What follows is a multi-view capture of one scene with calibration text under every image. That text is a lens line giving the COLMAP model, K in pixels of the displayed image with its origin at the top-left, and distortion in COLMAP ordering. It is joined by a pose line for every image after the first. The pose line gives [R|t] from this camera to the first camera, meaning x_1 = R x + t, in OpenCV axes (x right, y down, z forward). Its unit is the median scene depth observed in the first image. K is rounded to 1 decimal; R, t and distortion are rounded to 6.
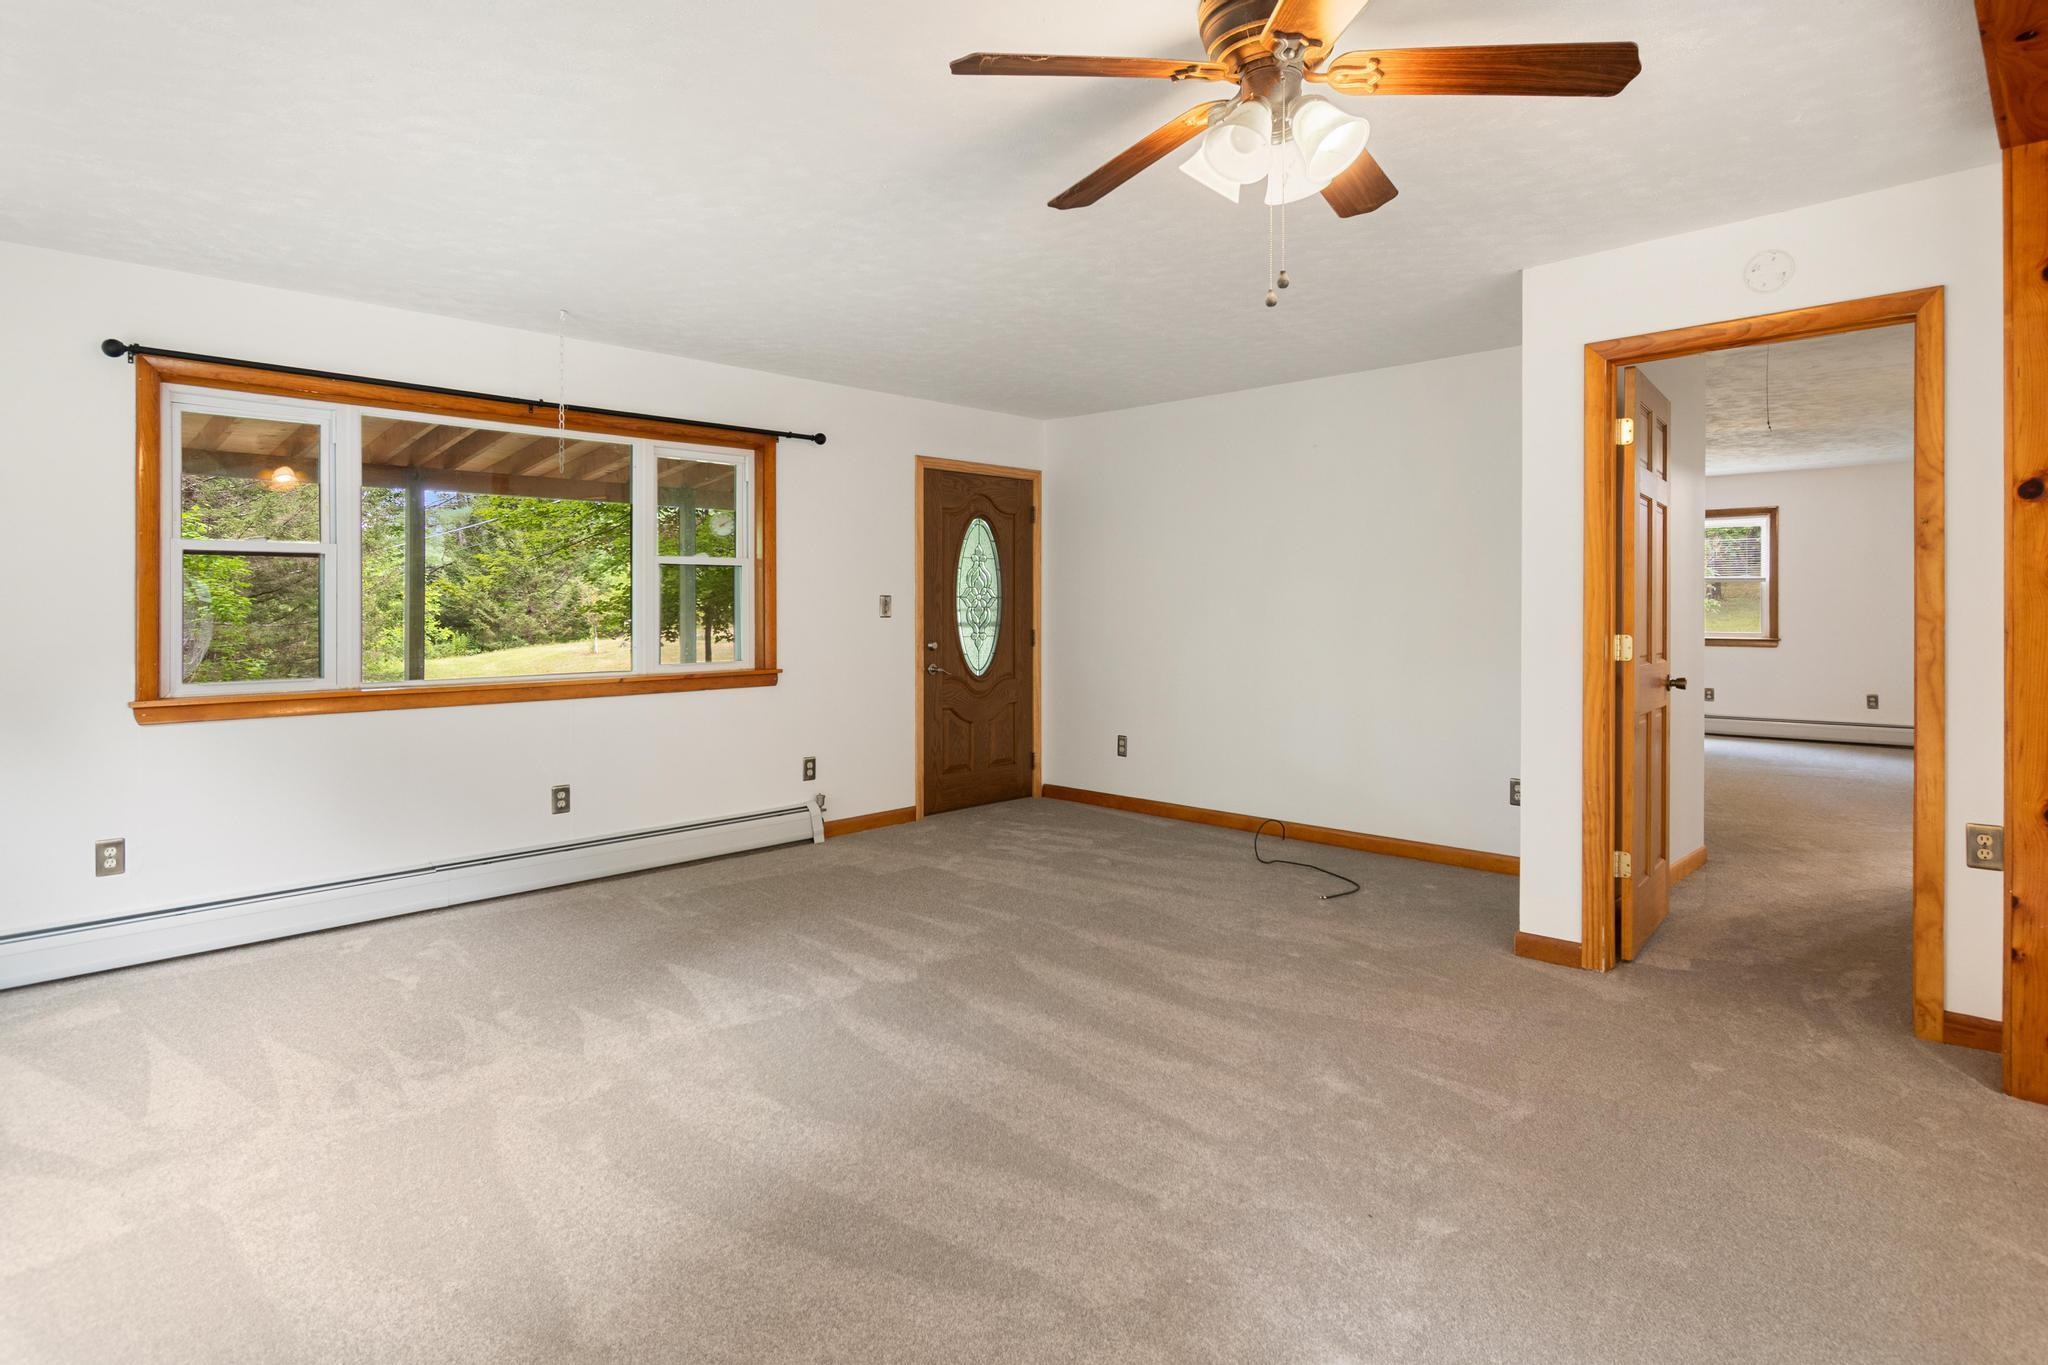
lens RADIAL K [[1091.3, 0, 1024.6], [0, 1091.3, 603.7], [0, 0, 1]] dist [-0.003333, -0.001219]
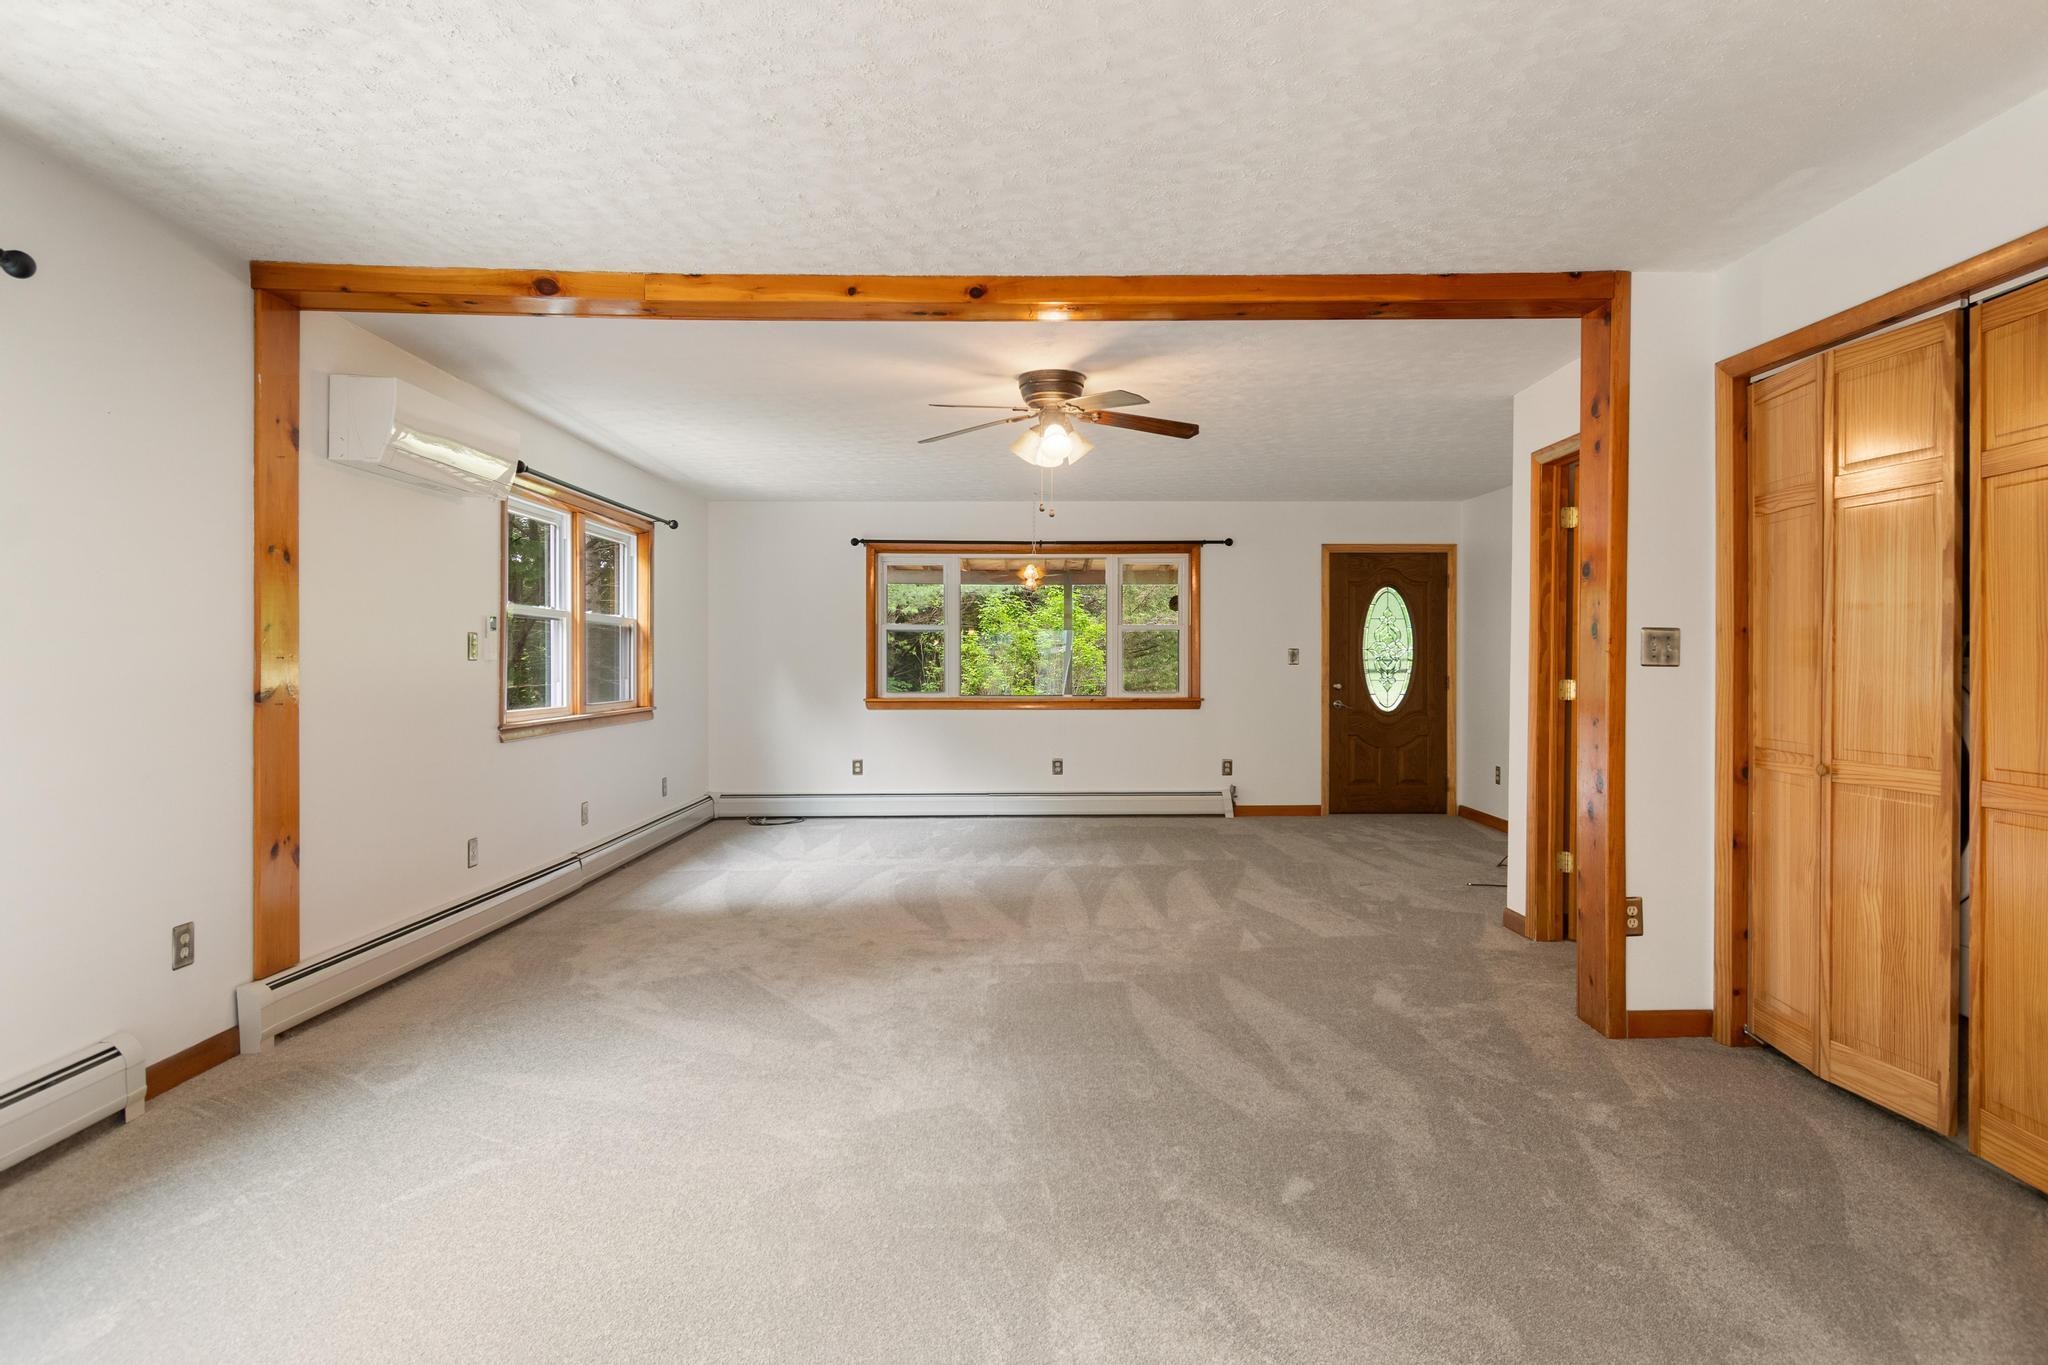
lens RADIAL K [[1077.4, 0, 1030.4], [0, 1077.4, 658.7], [0, 0, 1]] dist [0.004140, -0.008935]
pose [[0.706137, 0.002360, -0.708072, 0.662803], [0.000015, 0.999994, 0.003348, 0.000510], [0.708076, -0.002375, 0.706133, -0.215398]]
